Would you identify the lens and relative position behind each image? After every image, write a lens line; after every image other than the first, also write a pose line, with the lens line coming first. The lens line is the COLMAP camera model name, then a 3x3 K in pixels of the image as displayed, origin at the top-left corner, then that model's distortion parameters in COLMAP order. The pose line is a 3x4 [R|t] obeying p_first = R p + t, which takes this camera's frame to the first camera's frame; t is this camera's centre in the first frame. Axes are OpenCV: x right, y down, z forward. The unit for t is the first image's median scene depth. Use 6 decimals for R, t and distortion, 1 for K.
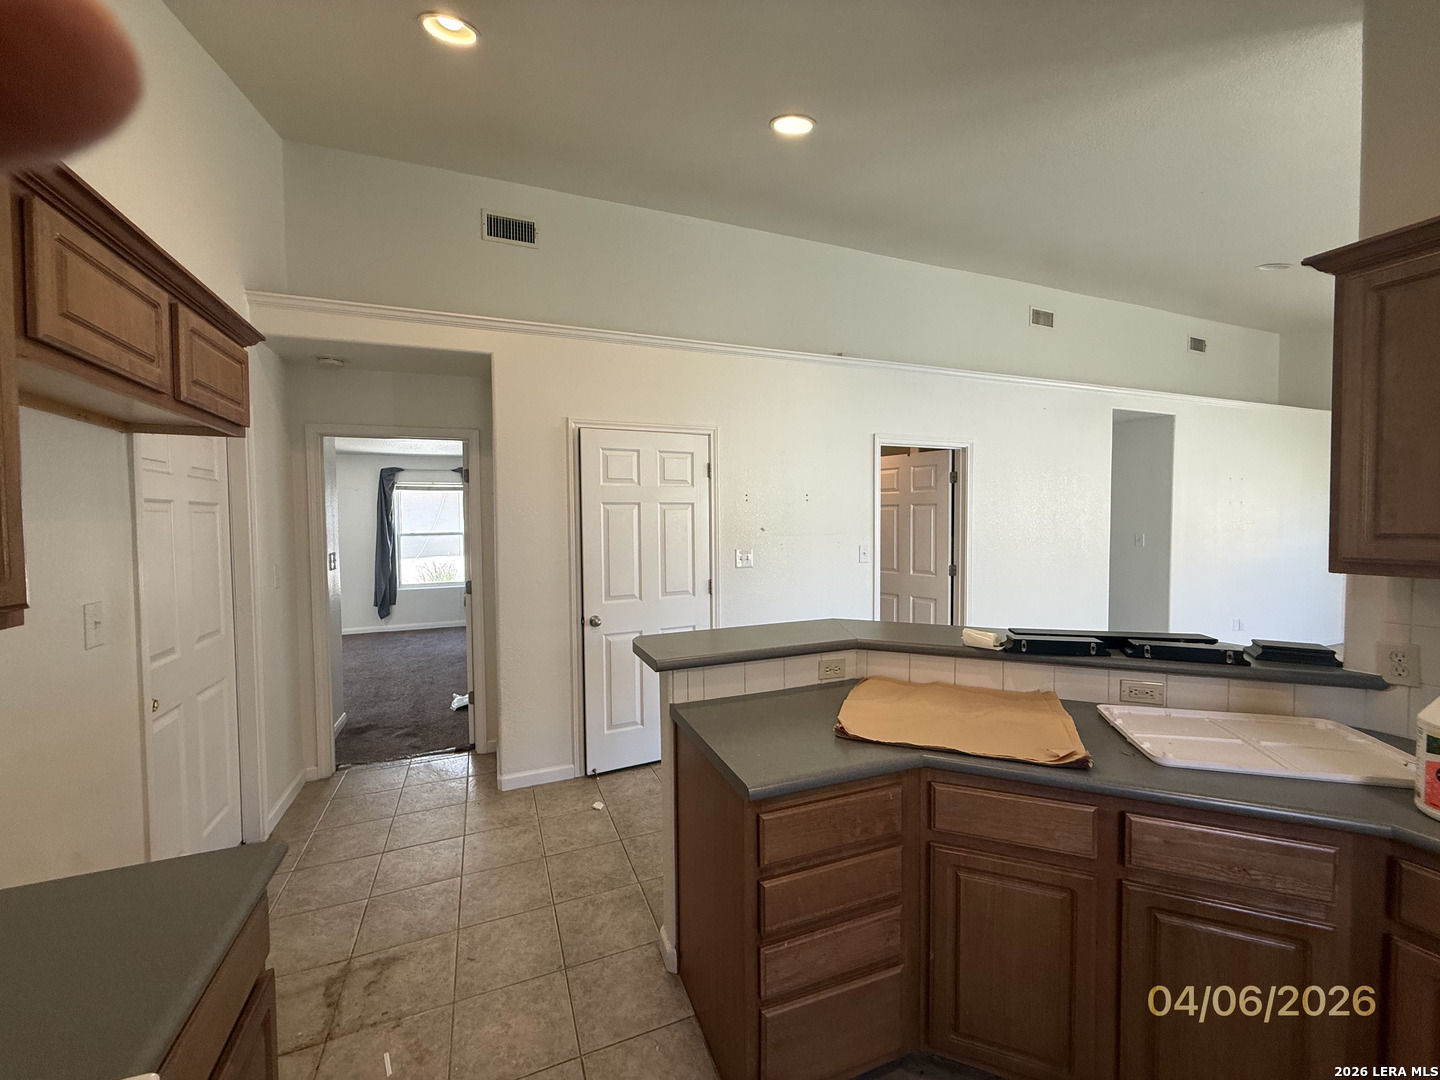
lens RADIAL K [[582.2, 0, 723.2], [0, 582.2, 536.6], [0, 0, 1]] dist [0.000129, -0.000095]
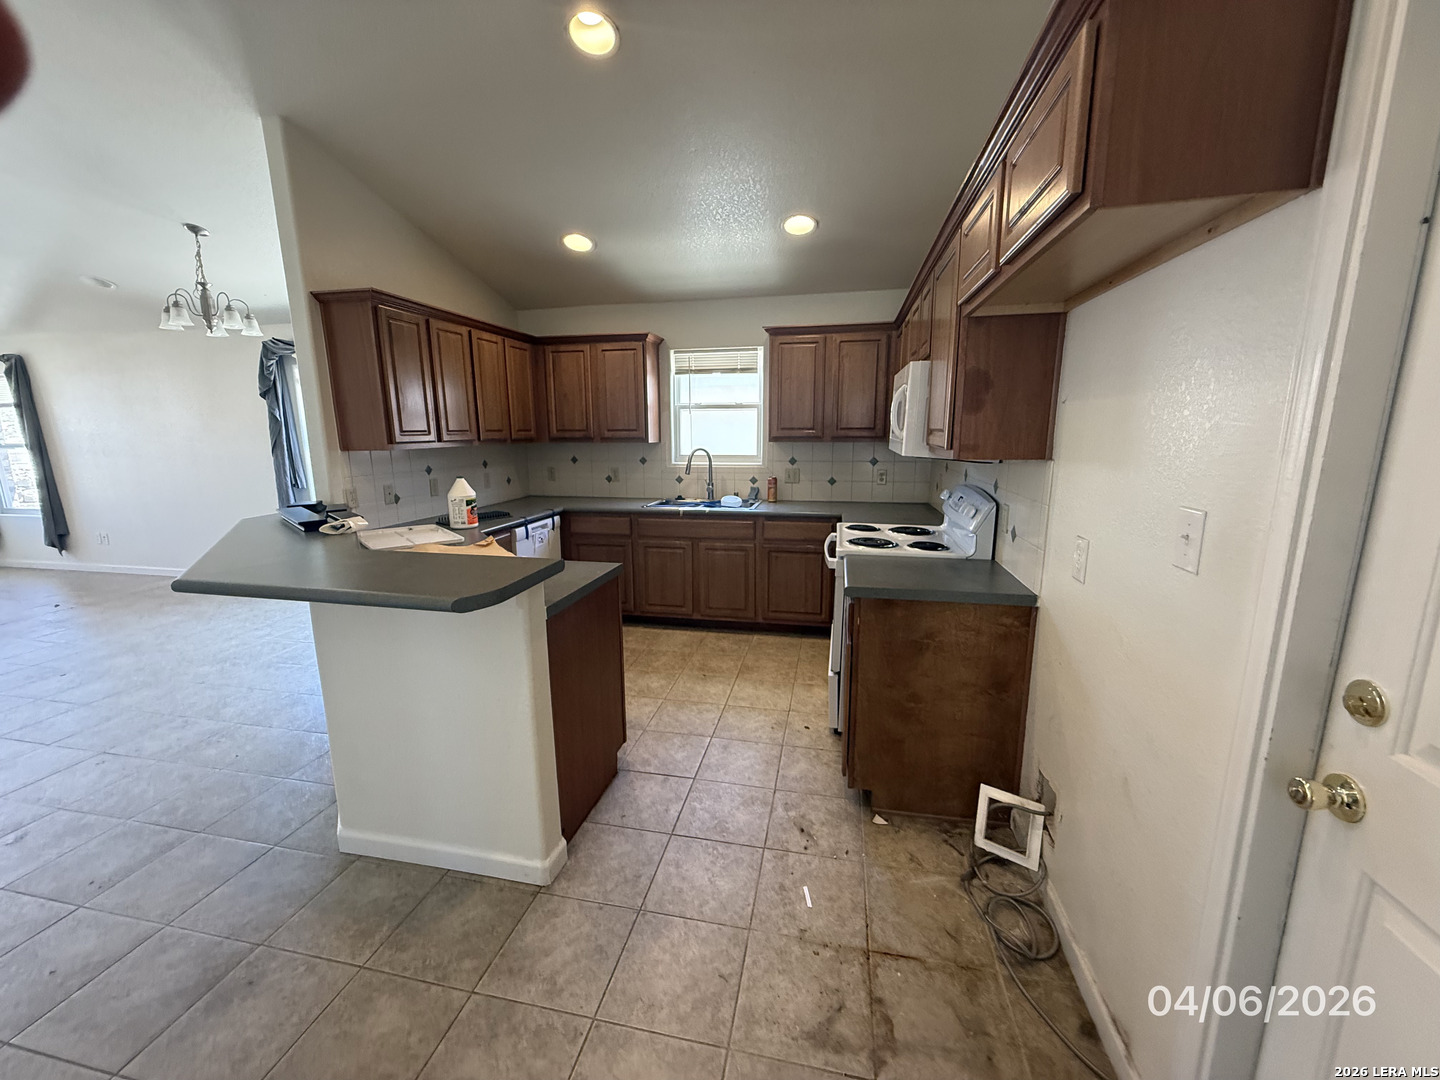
lens RADIAL K [[582.2, 0, 716.4], [0, 582.2, 541.4], [0, 0, 1]] dist [0.000129, -0.000095]
pose [[-0.828098, -0.088247, 0.553594, -0.912256], [0.035293, 0.977365, 0.208594, -0.010489], [-0.559472, 0.192274, -0.806240, 1.722484]]
